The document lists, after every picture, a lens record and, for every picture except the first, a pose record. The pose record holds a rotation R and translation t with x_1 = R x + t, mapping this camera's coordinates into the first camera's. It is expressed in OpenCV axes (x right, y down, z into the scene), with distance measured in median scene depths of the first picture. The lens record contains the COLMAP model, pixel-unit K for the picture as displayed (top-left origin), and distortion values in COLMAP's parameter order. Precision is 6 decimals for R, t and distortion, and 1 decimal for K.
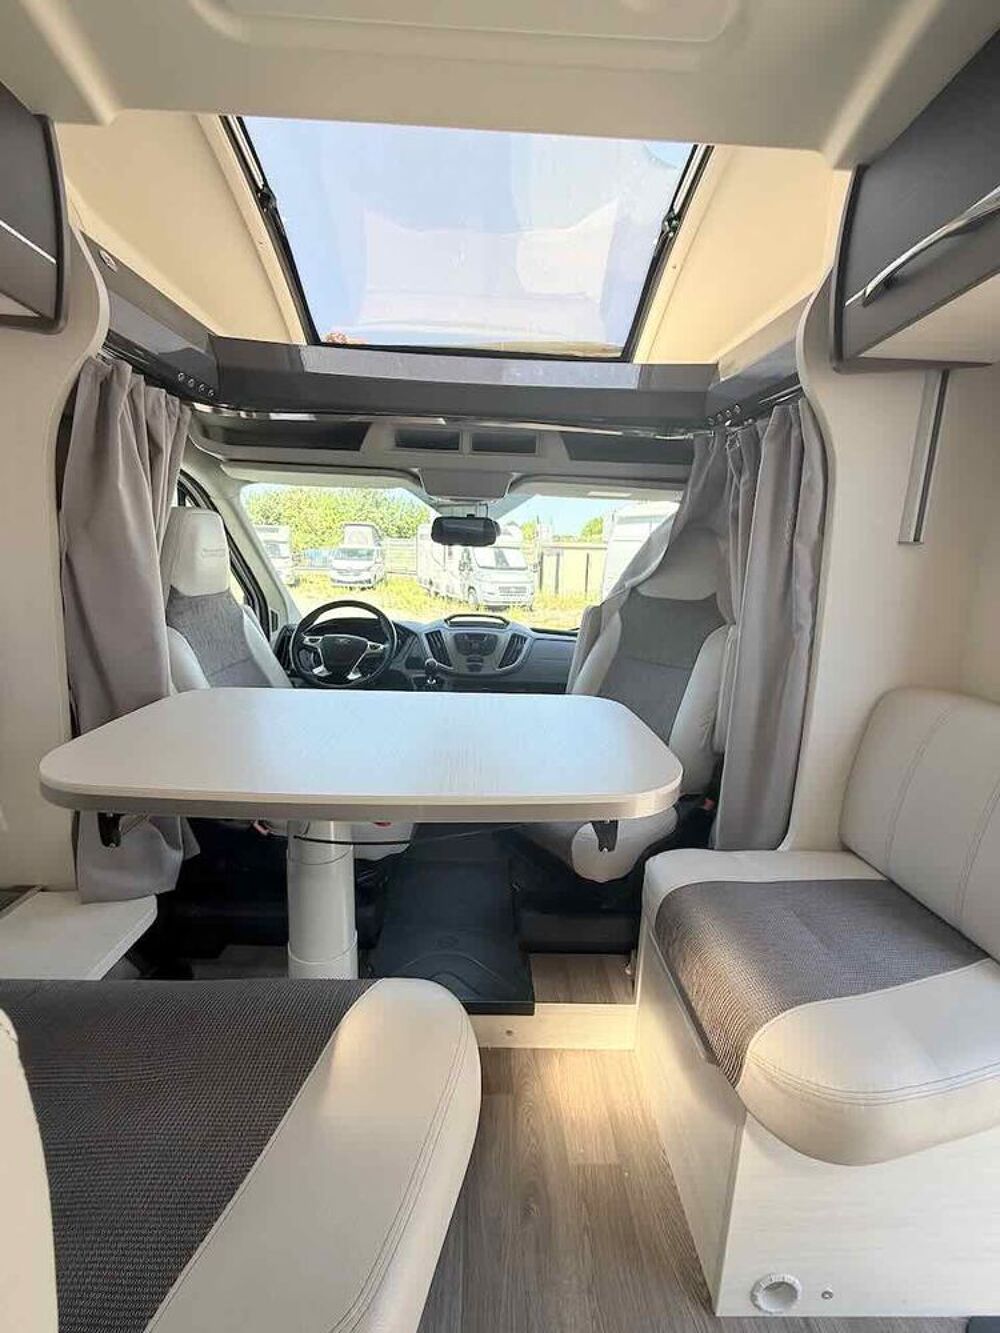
lens RADIAL K [[527.8, 0, 498.8], [0, 527.8, 659.6], [0, 0, 1]] dist [0.000875, 0.000456]
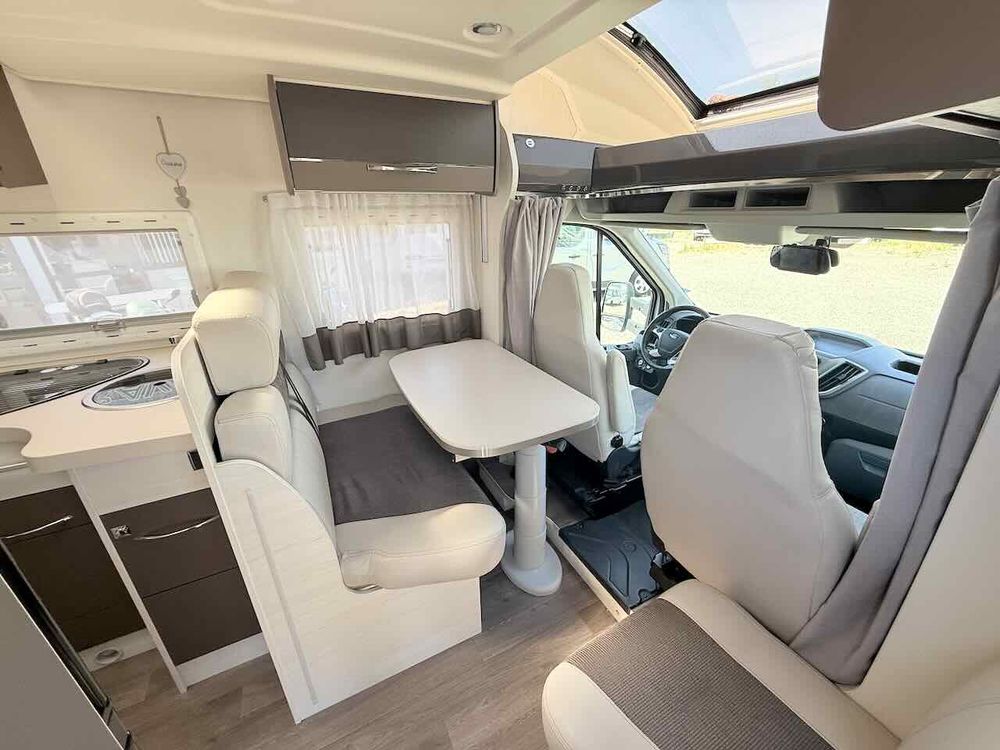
lens RADIAL K [[395.9, 0, 500.8], [0, 395.9, 375.3], [0, 0, 1]] dist [0.000875, 0.000456]
pose [[0.425797, 0.311060, -0.849670, 0.697764], [-0.132972, 0.950366, 0.281288, -0.274404], [0.894995, -0.006790, 0.446025, 0.184045]]
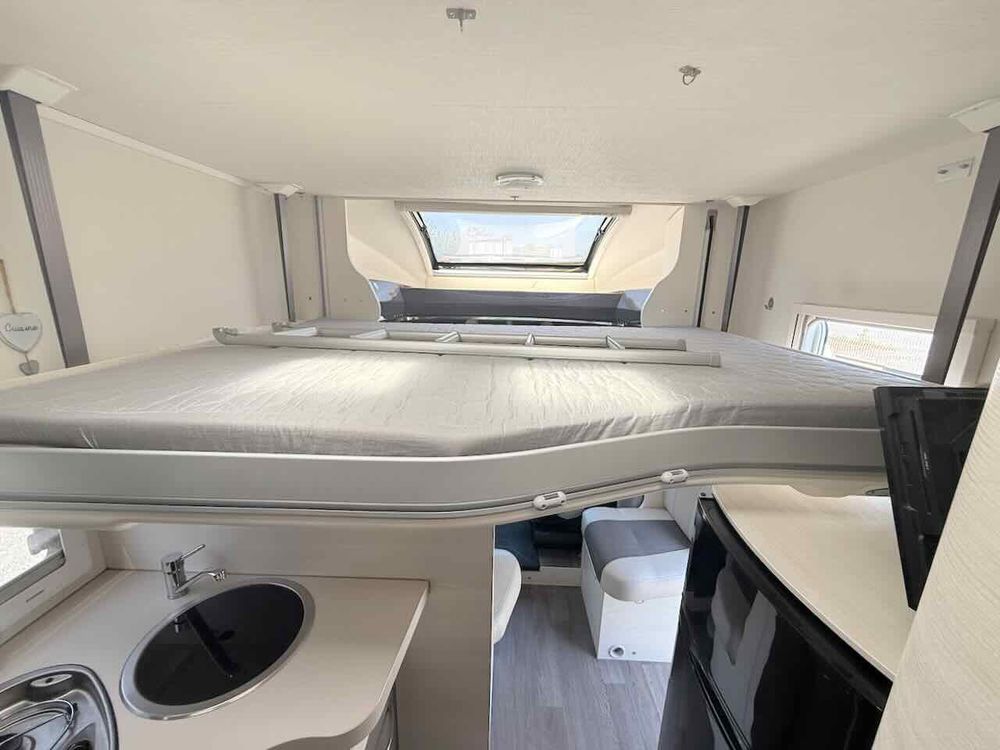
lens RADIAL K [[395.9, 0, 500.0], [0, 395.9, 377.4], [0, 0, 1]] dist [0.000875, 0.000456]
pose [[0.998175, -0.004689, -0.060201, -0.001641], [0.008169, 0.998301, 0.057685, -0.356495], [0.059828, -0.058071, 0.996518, -0.845331]]
